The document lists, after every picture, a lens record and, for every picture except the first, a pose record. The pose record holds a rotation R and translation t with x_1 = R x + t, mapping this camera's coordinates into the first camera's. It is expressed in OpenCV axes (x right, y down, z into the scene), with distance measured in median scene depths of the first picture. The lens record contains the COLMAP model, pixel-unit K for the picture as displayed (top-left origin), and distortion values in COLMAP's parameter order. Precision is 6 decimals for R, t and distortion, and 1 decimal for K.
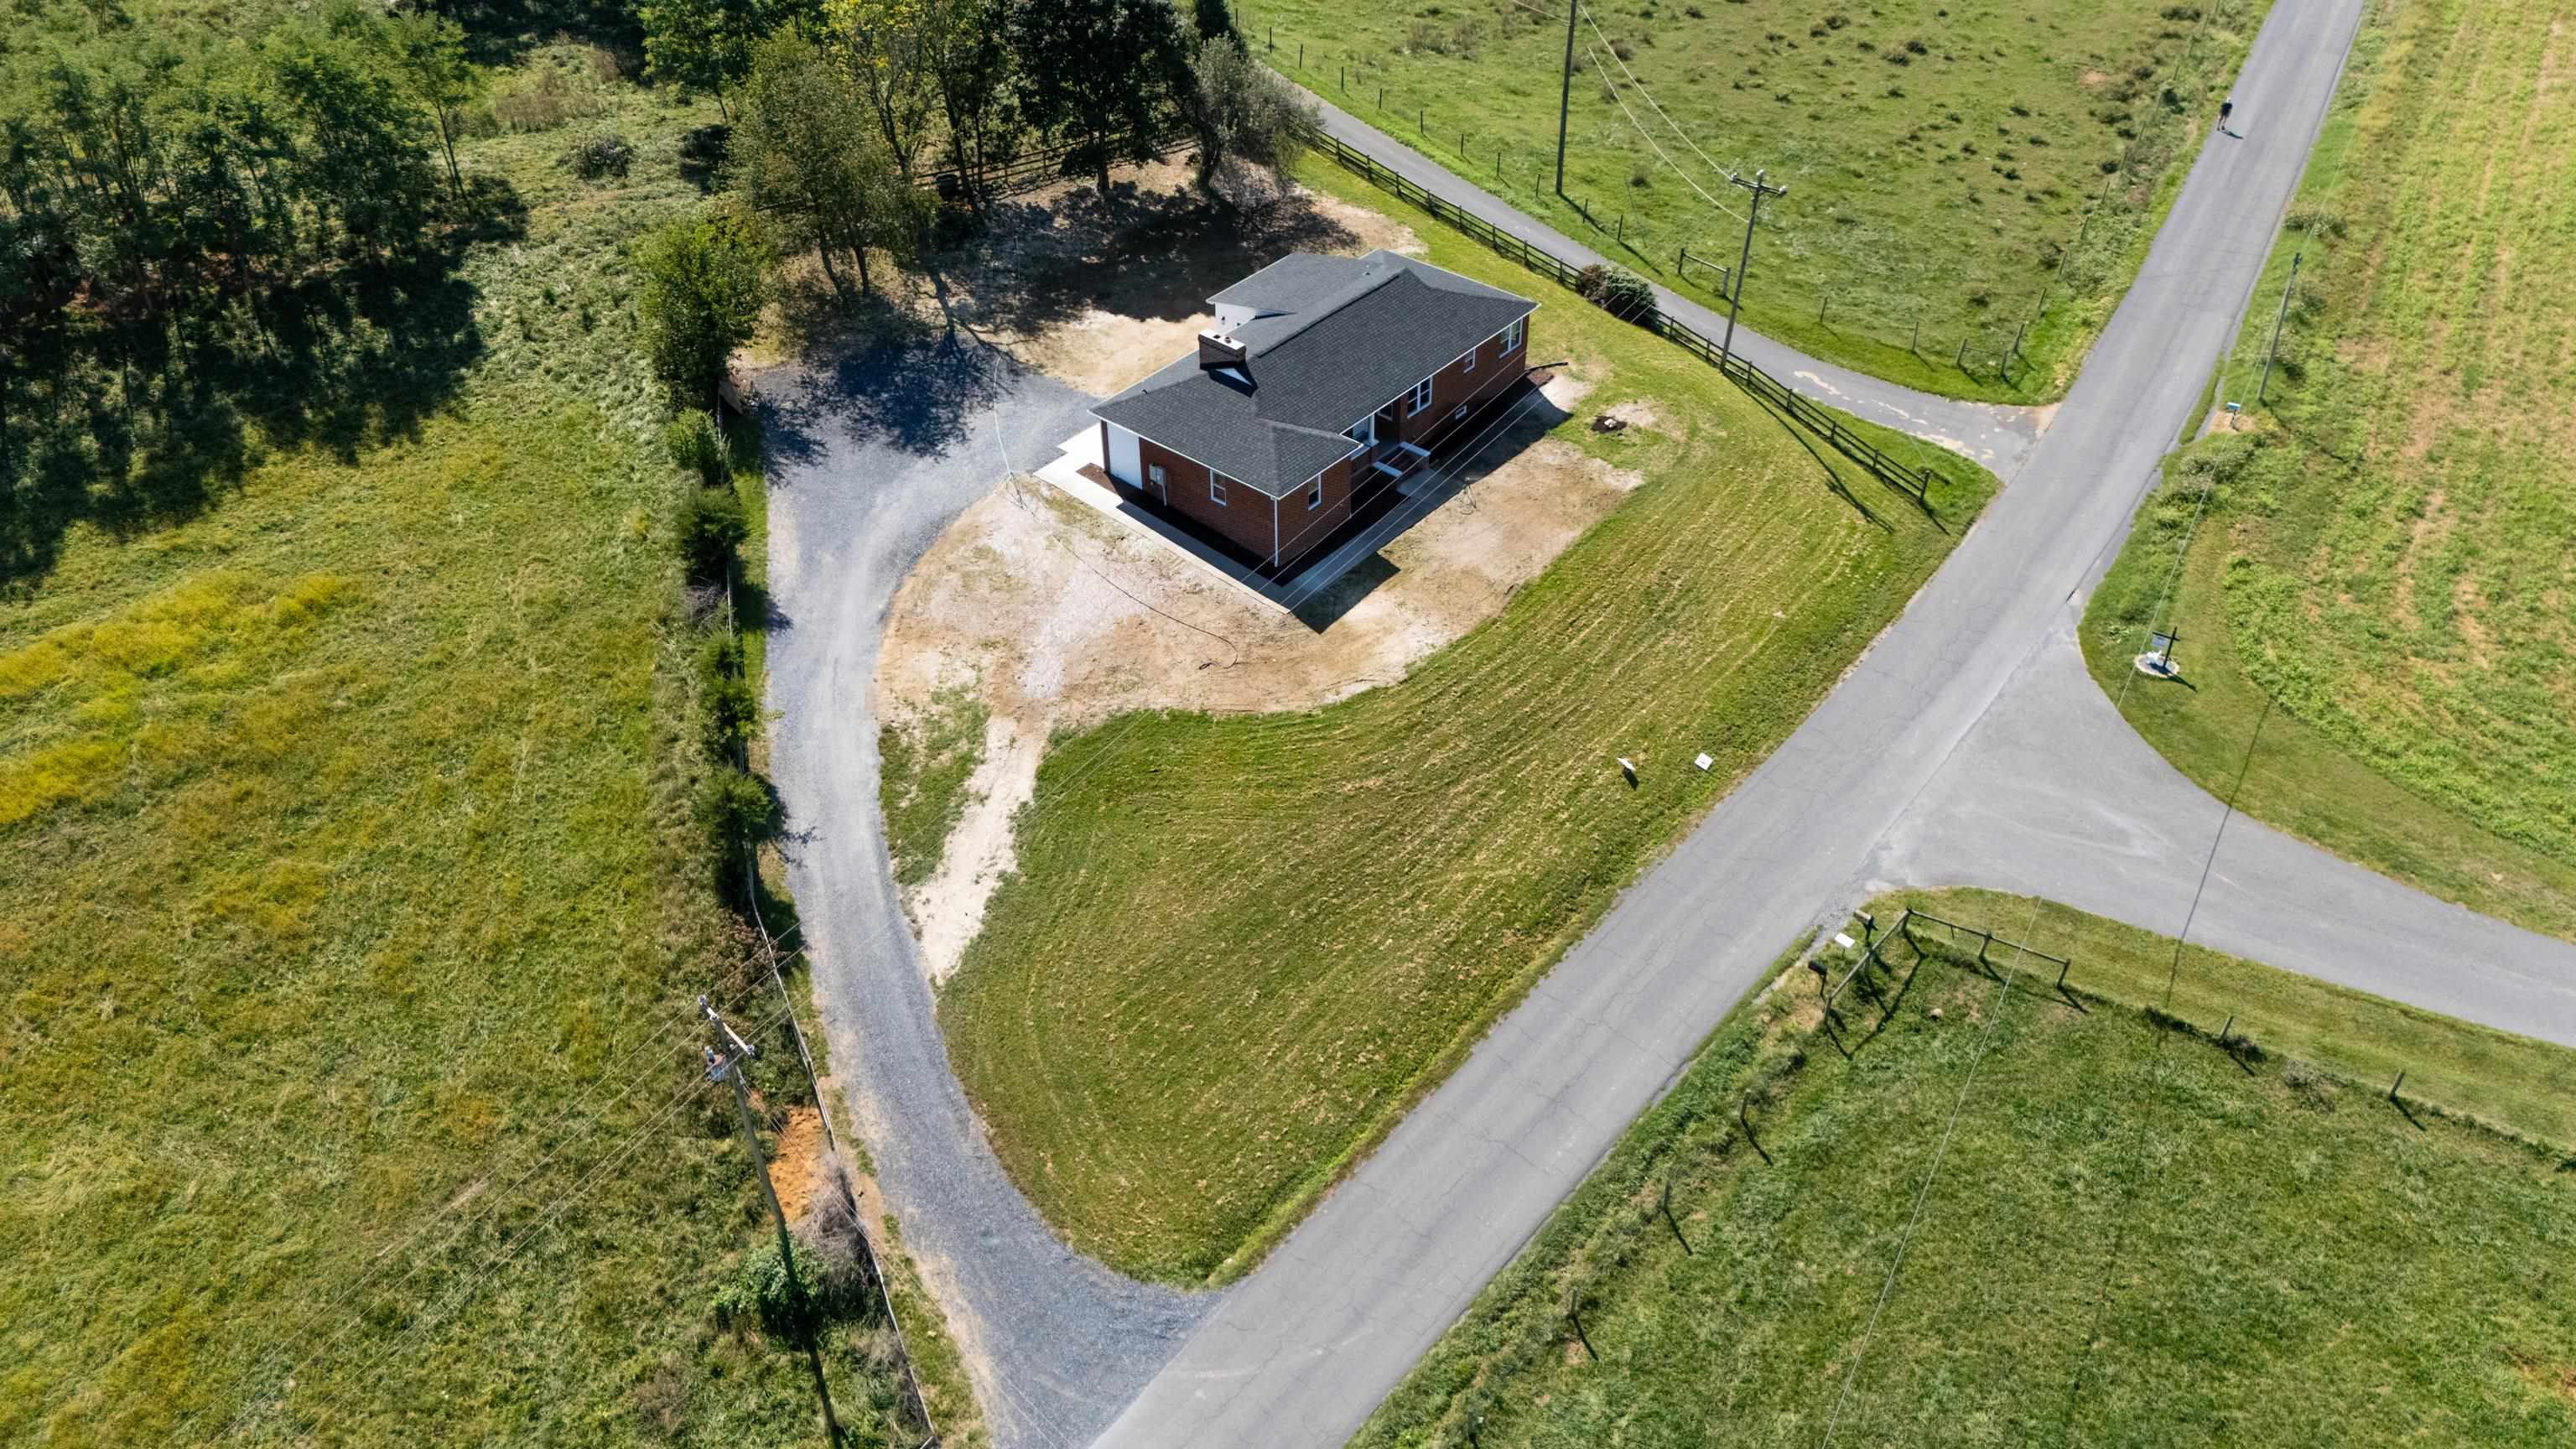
lens RADIAL K [[1899.2, 0, 1284.4], [0, 1899.2, 733.1], [0, 0, 1]] dist [0.075280, -0.077506]
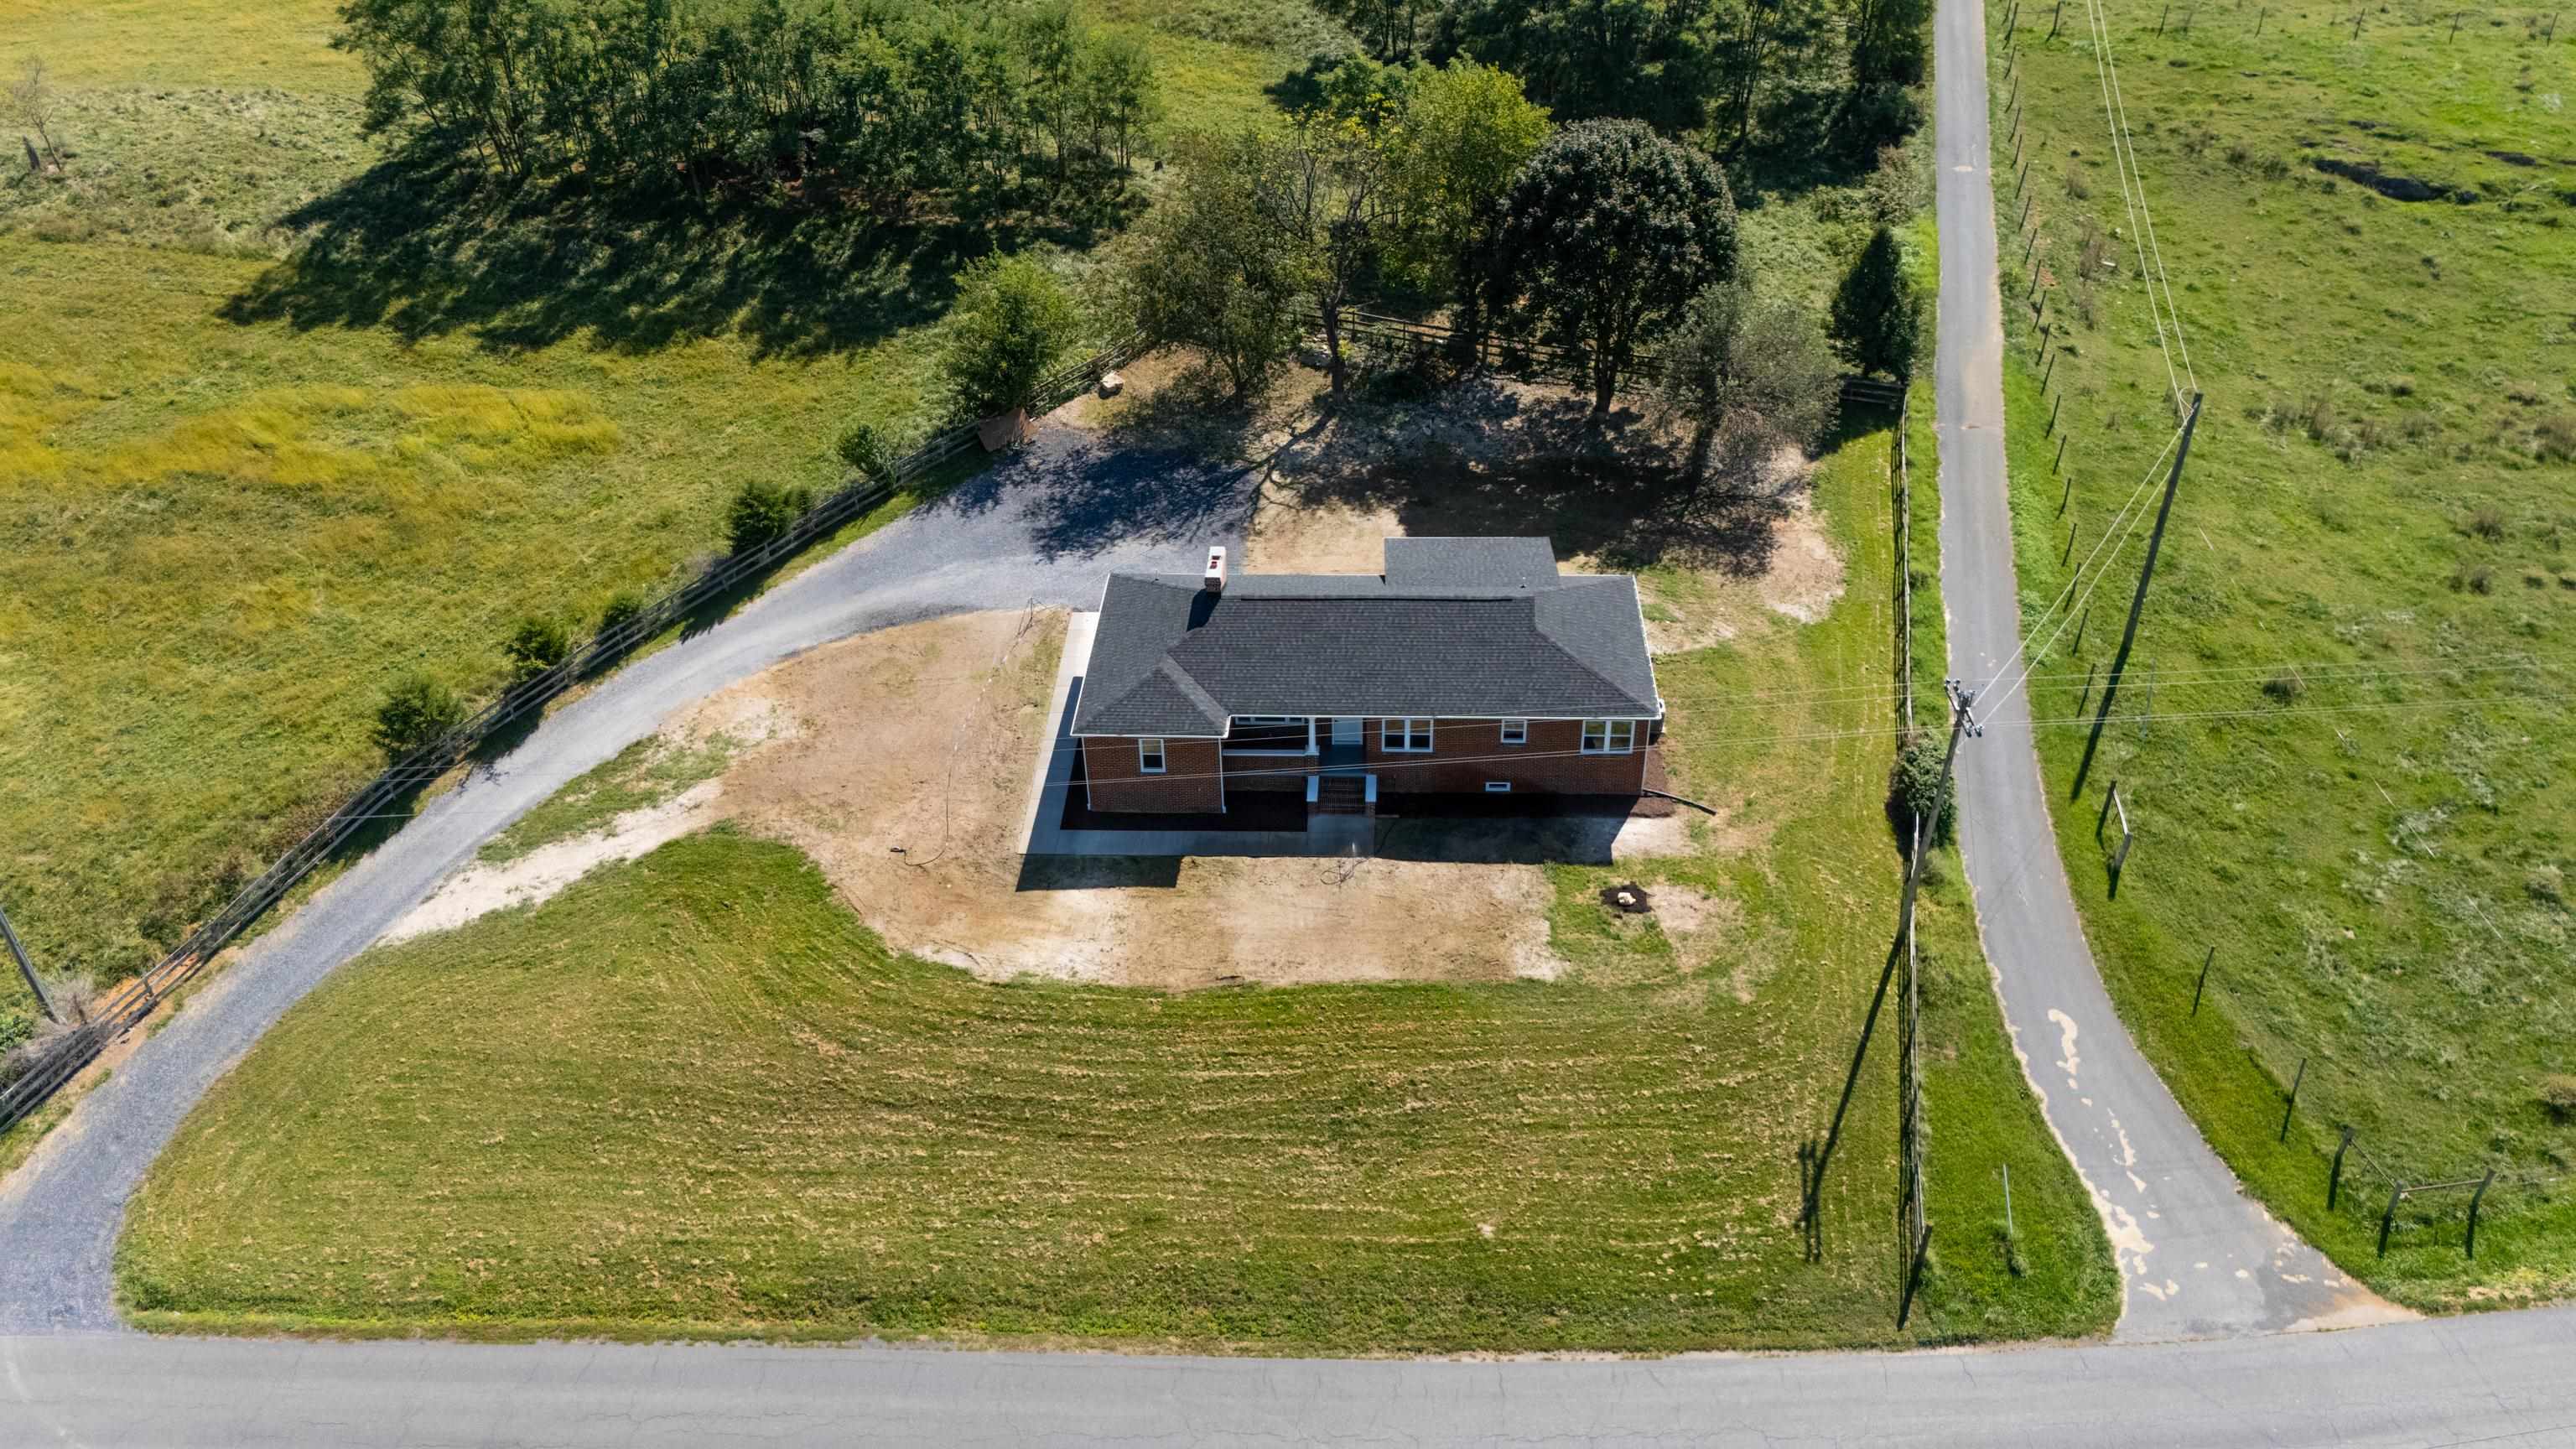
lens RADIAL K [[1907.0, 0, 1283.8], [0, 1907.0, 723.6], [0, 0, 1]] dist [0.077773, -0.075507]
pose [[0.609943, 0.455472, -0.648472, 0.664913], [-0.491620, 0.859296, 0.141140, -0.321895], [0.621514, 0.232714, 0.748040, 0.445640]]
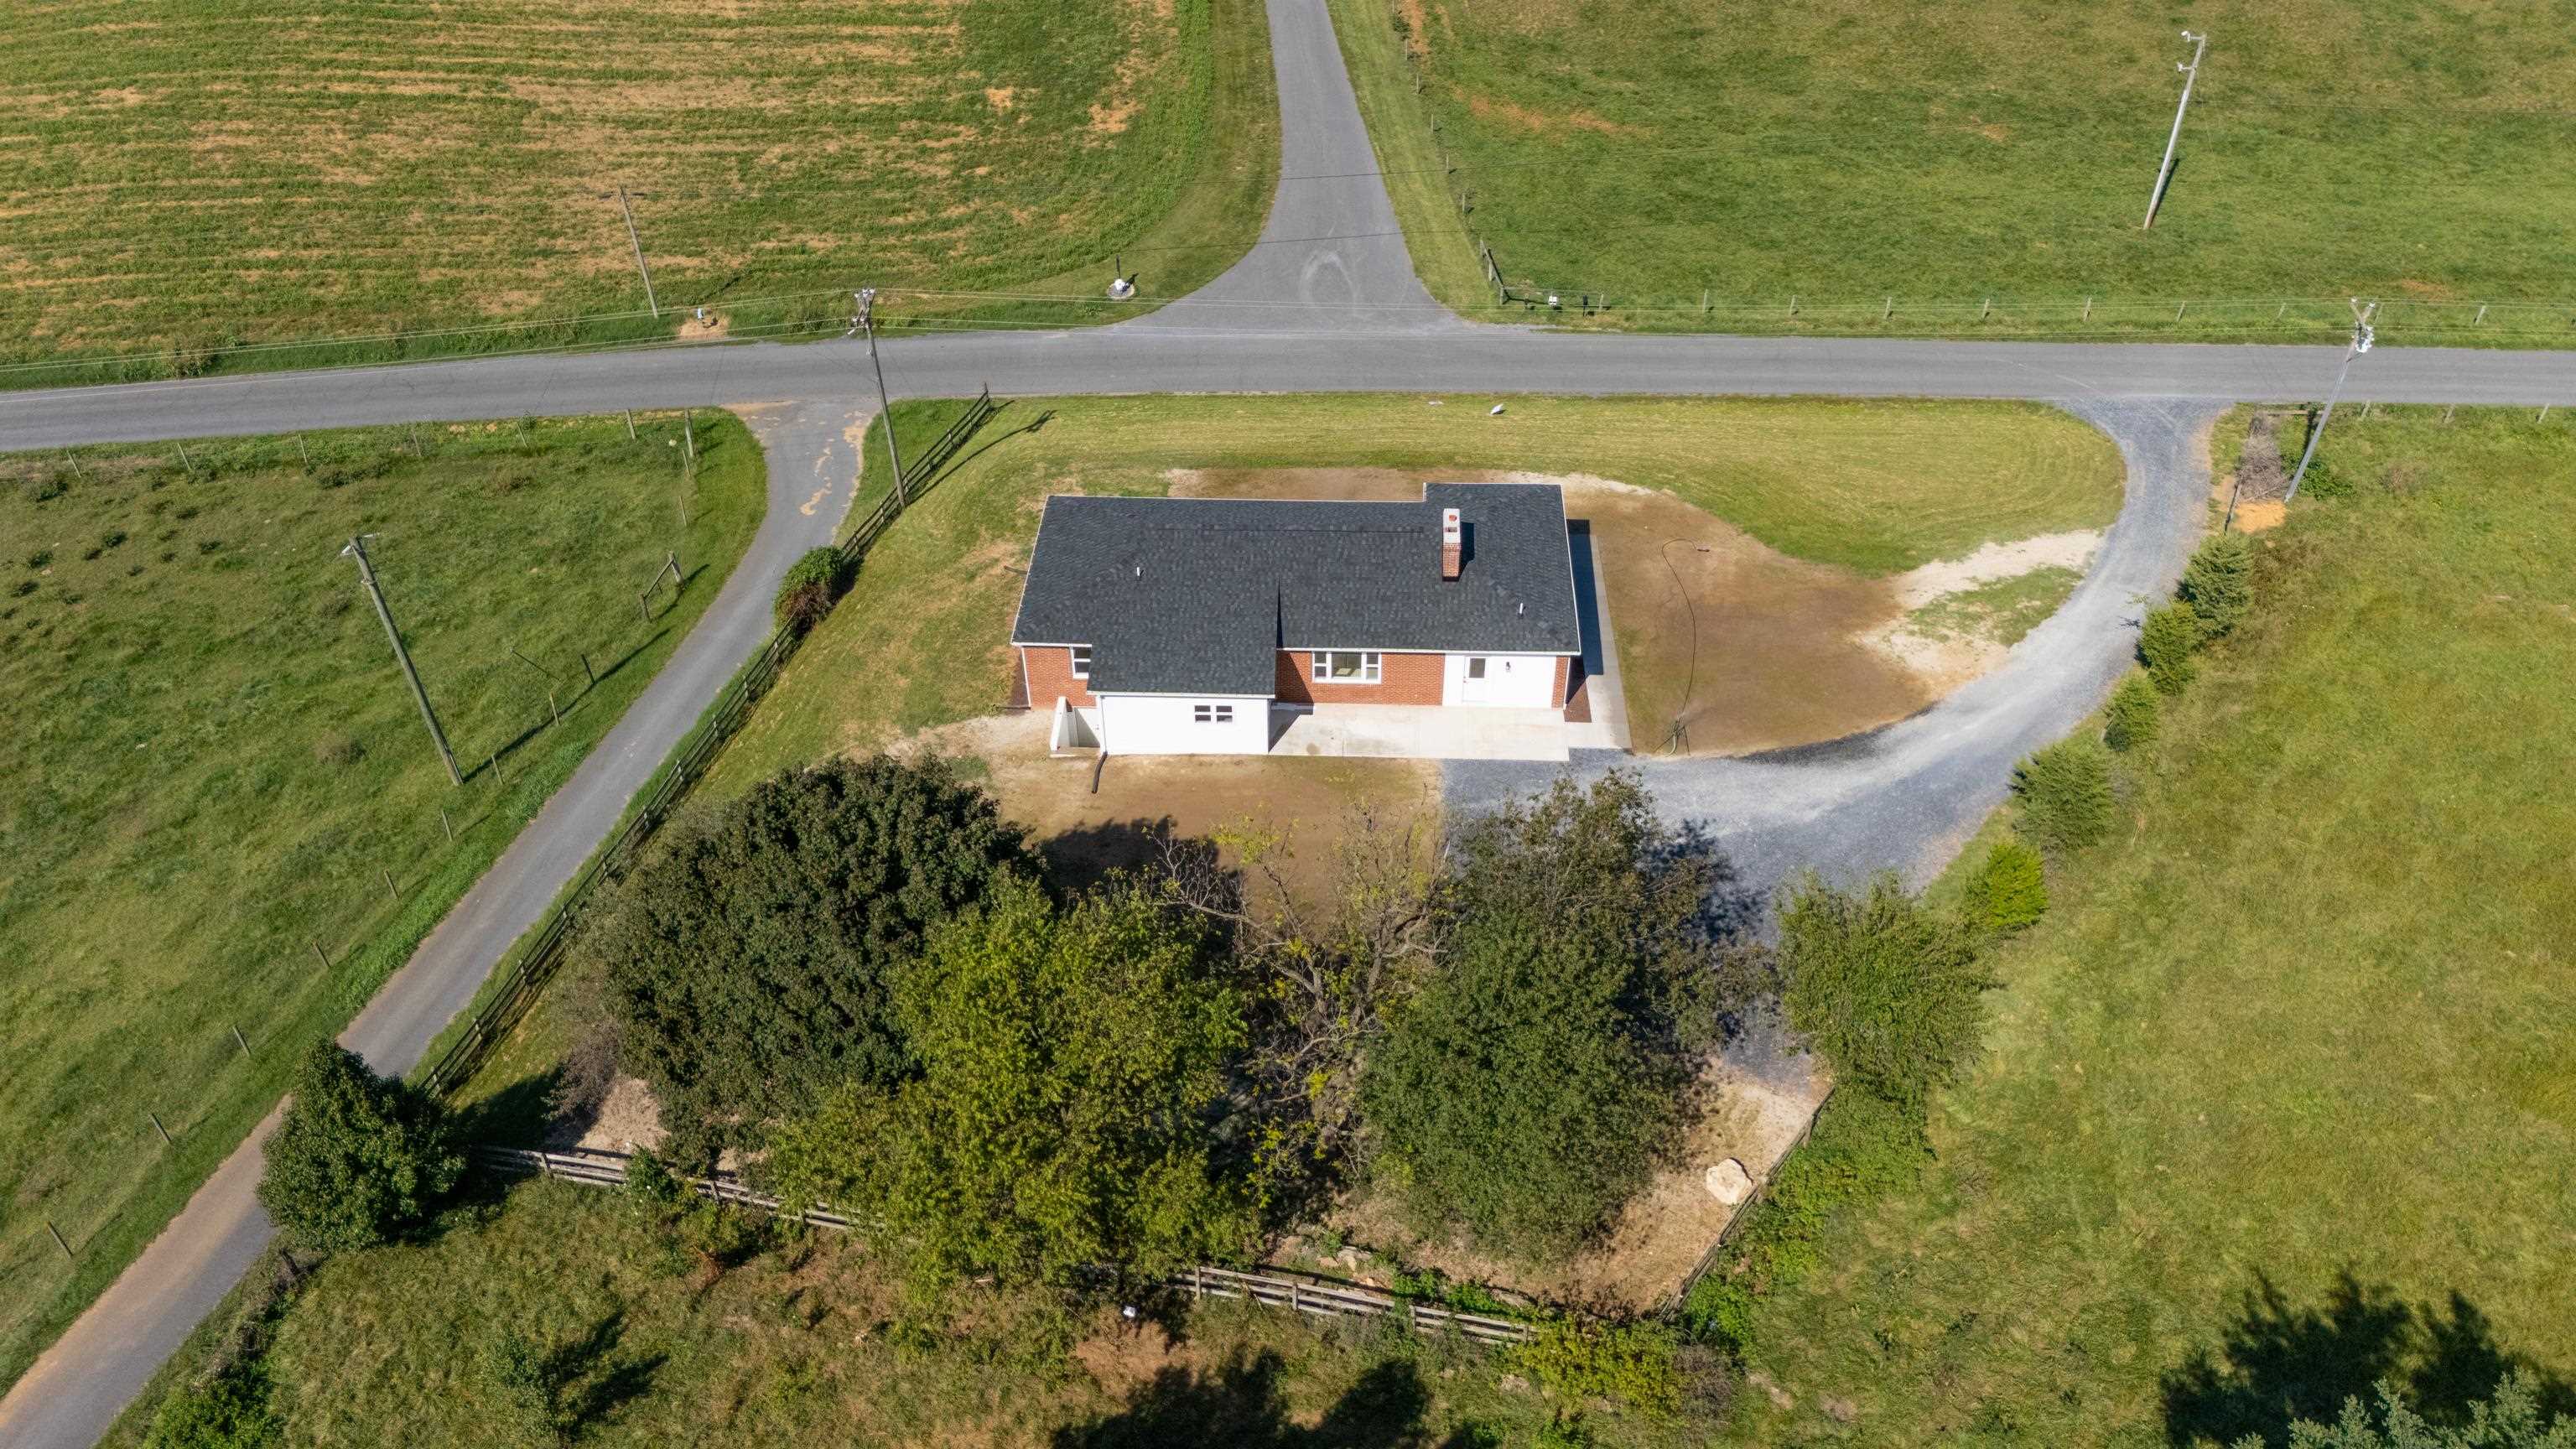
lens RADIAL K [[1907.0, 0, 1283.8], [0, 1907.0, 723.6], [0, 0, 1]] dist [0.077773, -0.075507]
pose [[-0.612529, -0.498464, 0.613467, -0.635053], [0.516764, 0.334751, 0.787970, -1.017420], [-0.598133, 0.799672, 0.052543, 1.226215]]
